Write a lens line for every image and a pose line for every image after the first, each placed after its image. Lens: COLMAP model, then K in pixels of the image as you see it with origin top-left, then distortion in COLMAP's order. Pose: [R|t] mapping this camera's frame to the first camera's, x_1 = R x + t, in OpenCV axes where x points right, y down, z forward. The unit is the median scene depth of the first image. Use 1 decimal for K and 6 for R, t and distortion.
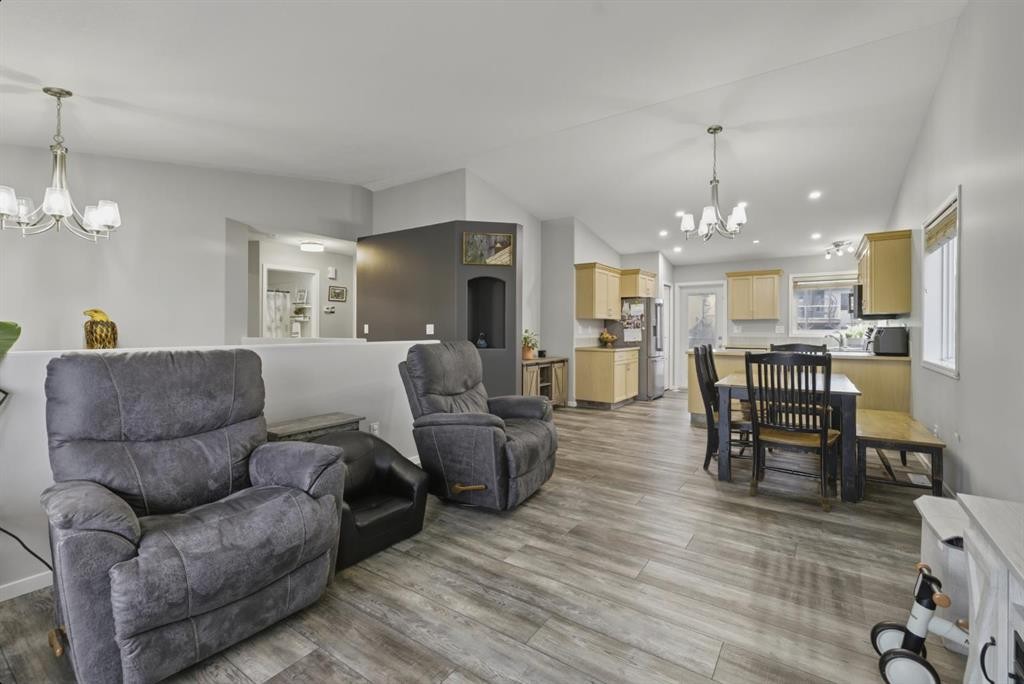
lens RADIAL K [[443.4, 0, 500.9], [0, 443.4, 328.9], [0, 0, 1]] dist [0.002360, 0.000269]
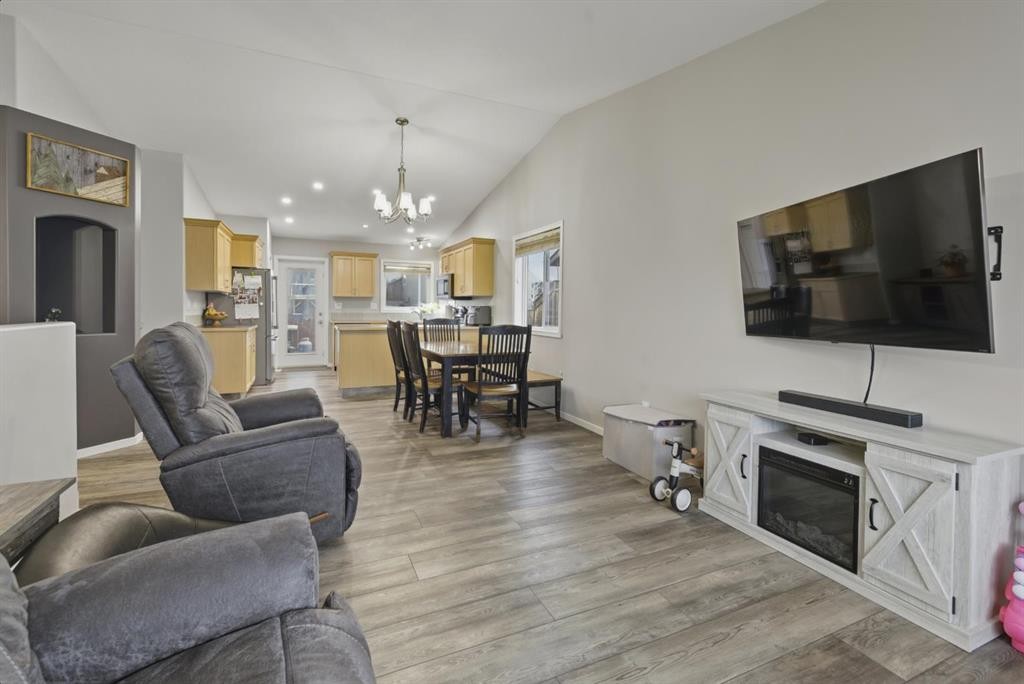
lens RADIAL K [[443.4, 0, 503.3], [0, 443.4, 317.2], [0, 0, 1]] dist [0.002360, 0.000269]
pose [[0.516359, -0.013665, 0.856263, -0.206617], [-0.011403, 0.999674, 0.022830, -0.000201], [-0.856296, -0.021553, 0.516035, 0.142591]]
